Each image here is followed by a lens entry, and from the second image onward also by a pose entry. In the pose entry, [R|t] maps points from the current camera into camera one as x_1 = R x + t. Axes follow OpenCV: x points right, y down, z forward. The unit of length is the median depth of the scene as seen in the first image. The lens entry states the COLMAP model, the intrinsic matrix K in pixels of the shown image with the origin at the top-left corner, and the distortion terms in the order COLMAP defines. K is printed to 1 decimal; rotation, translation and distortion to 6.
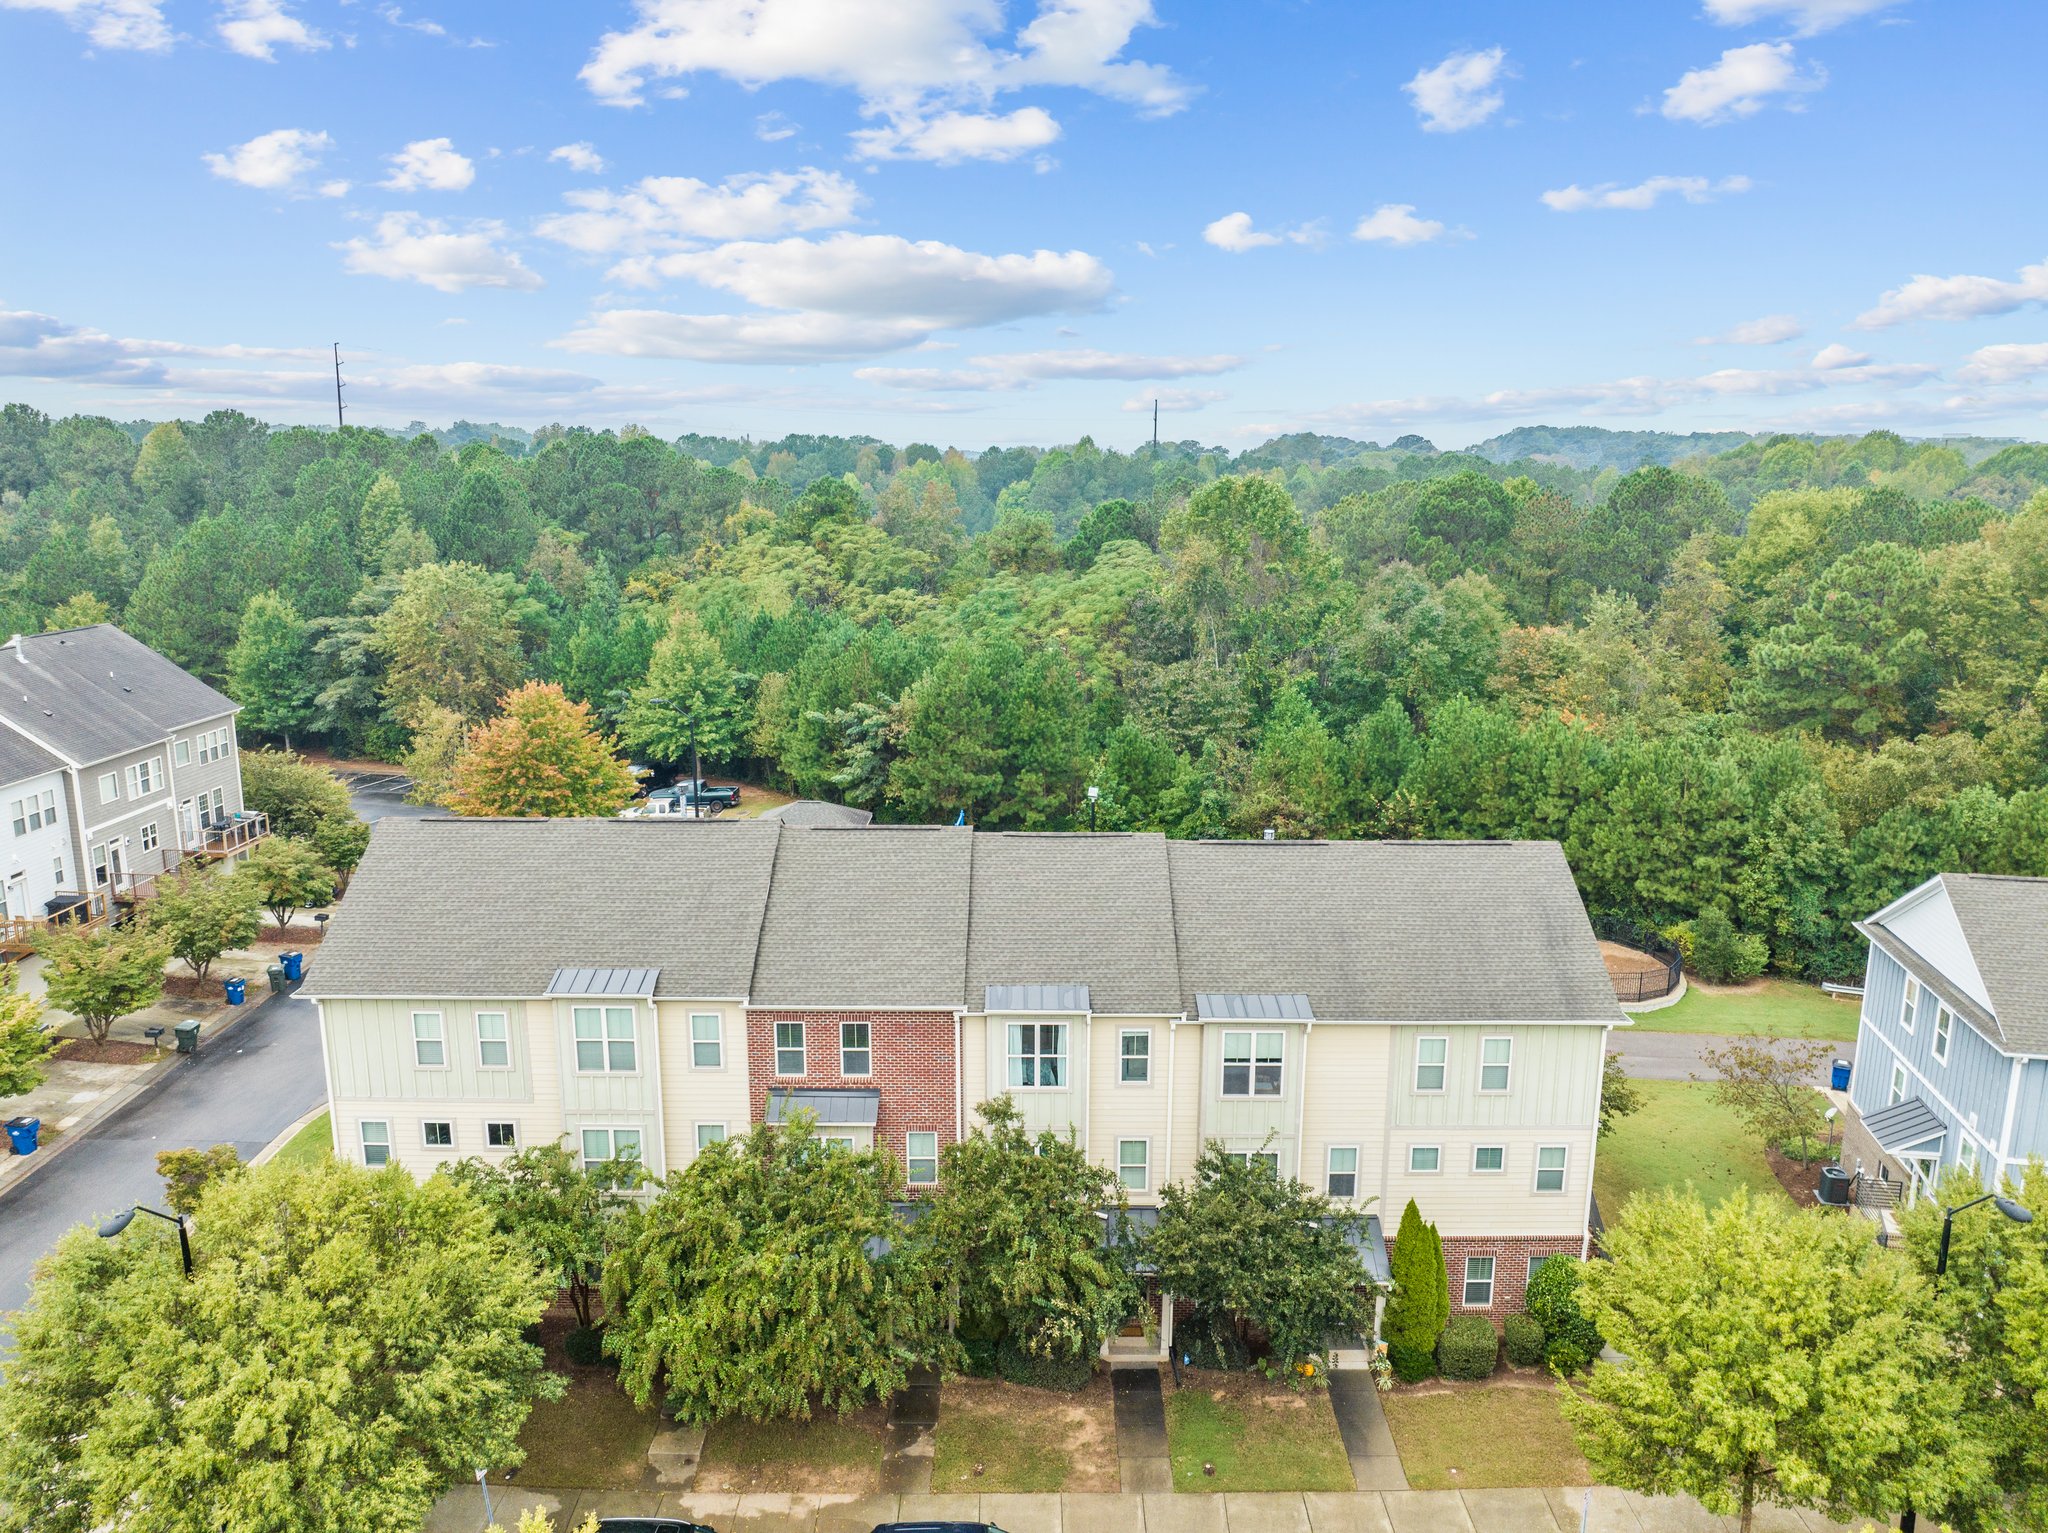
lens RADIAL K [[1470.2, 0, 1027.3], [0, 1470.2, 767.7], [0, 0, 1]] dist [-0.051188, 0.017894]
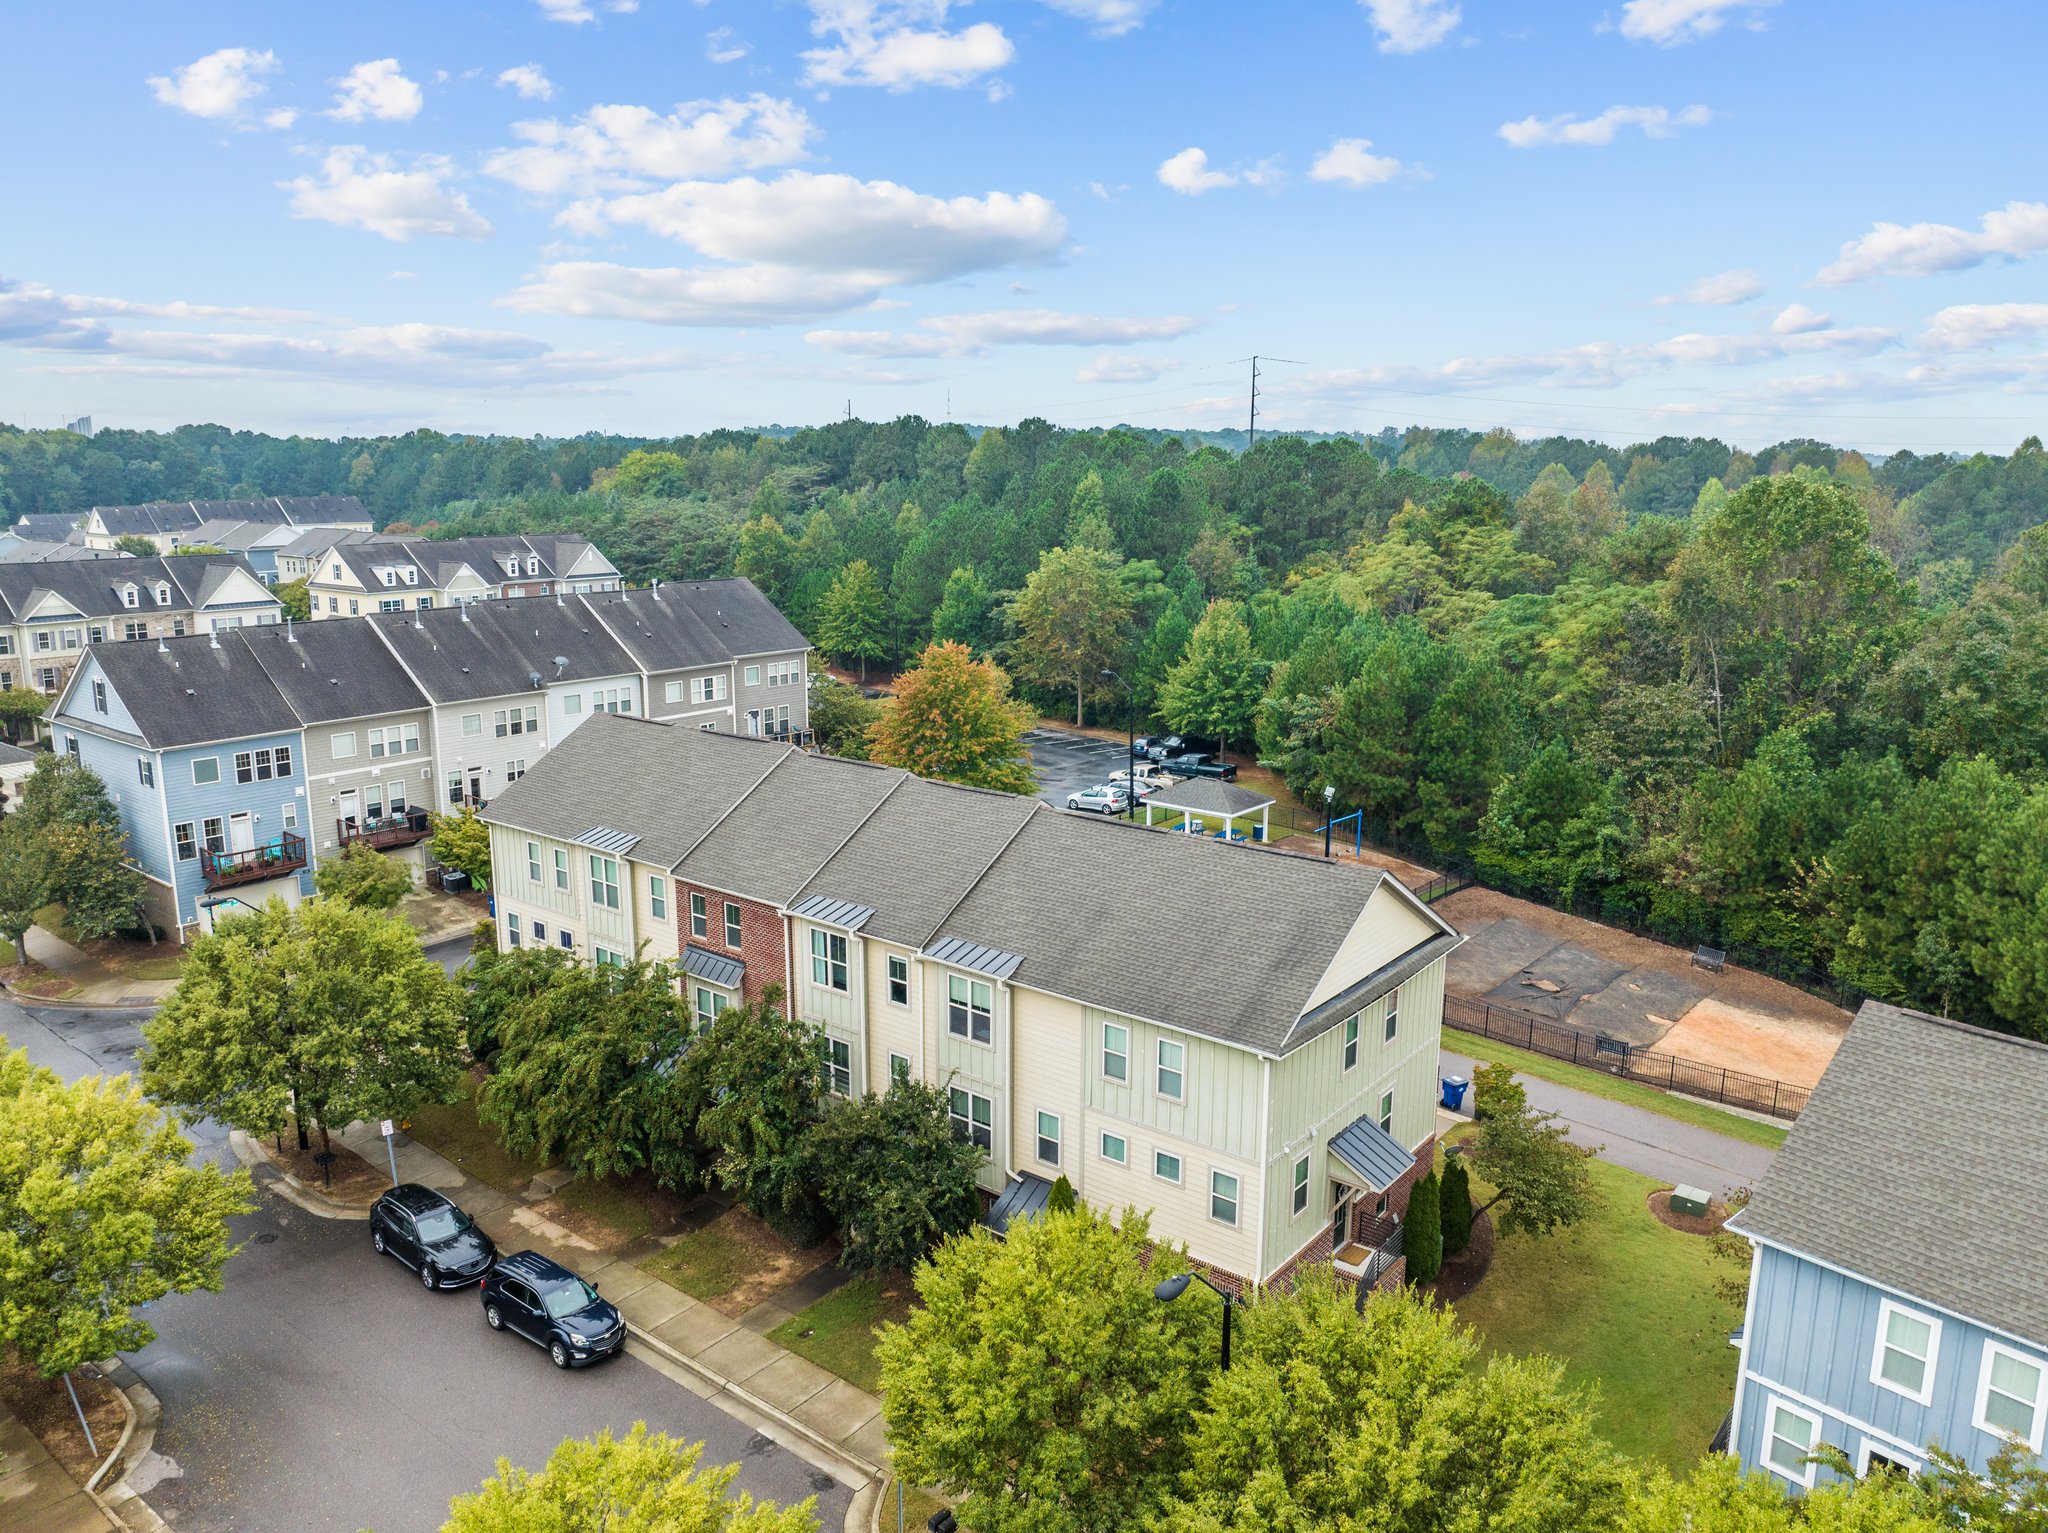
lens RADIAL K [[1470.2, 0, 1029.2], [0, 1470.2, 758.1], [0, 0, 1]] dist [-0.051188, 0.017894]
pose [[0.779501, 0.120083, -0.614784, 0.726469], [-0.126111, 0.991442, 0.033755, -0.019858], [0.613575, 0.051219, 0.787973, 0.147244]]
